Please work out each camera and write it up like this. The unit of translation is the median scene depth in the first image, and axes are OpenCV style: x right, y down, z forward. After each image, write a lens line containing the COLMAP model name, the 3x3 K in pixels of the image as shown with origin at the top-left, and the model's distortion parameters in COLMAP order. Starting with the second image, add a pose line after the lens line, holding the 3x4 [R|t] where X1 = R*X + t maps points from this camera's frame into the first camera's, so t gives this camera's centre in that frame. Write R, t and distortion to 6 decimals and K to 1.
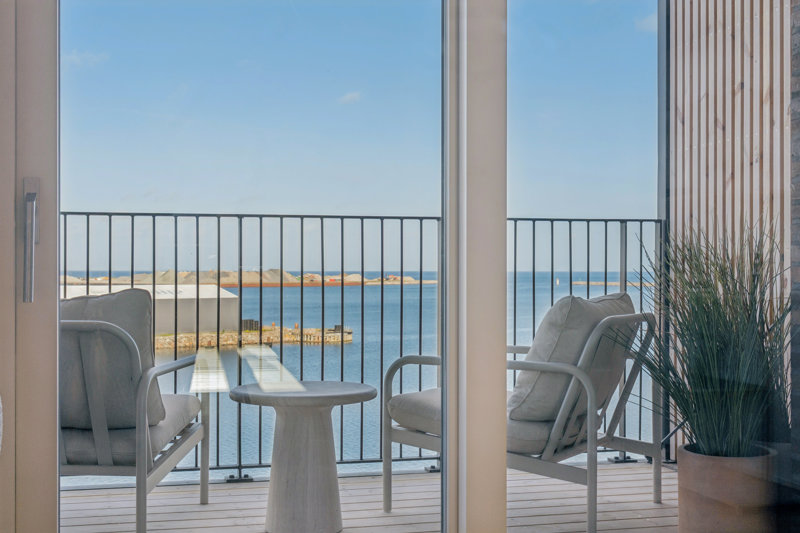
lens RADIAL K [[1057.3, 0, 401.1], [0, 1057.3, 270.0], [0, 0, 1]] dist [0.001277, 0.000000]
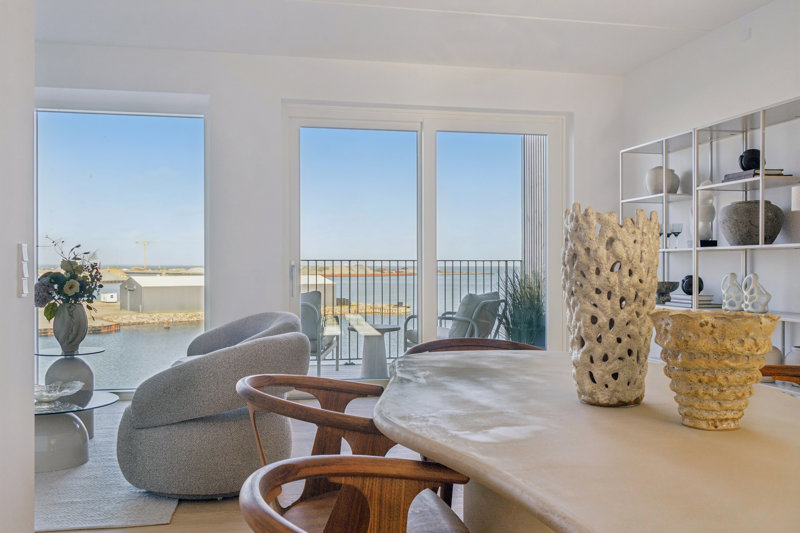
lens RADIAL K [[735.3, 0, 399.6], [0, 735.3, 264.9], [0, 0, 1]] dist [-0.010623, 0.000242]
pose [[0.997901, 0.001692, -0.064732, 0.085052], [-0.001610, 0.999998, 0.001314, -0.044501], [0.064735, -0.001207, 0.997902, -0.795673]]
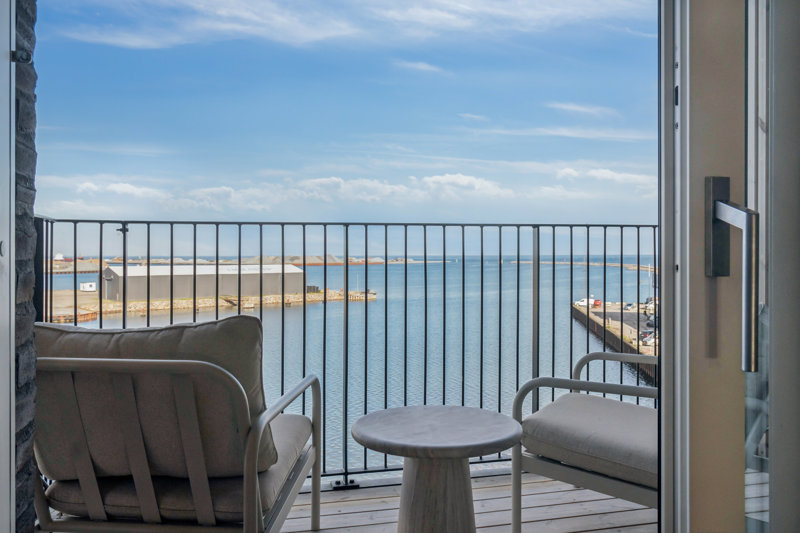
lens RADIAL K [[653.9, 0, 402.8], [0, 653.9, 244.8], [0, 0, 1]] dist [-0.005299, -0.003403]
pose [[0.999982, 0.000316, -0.006017, -0.100715], [-0.000408, 0.999882, -0.015344, -0.023206], [0.006011, 0.015346, 0.999864, 0.397692]]
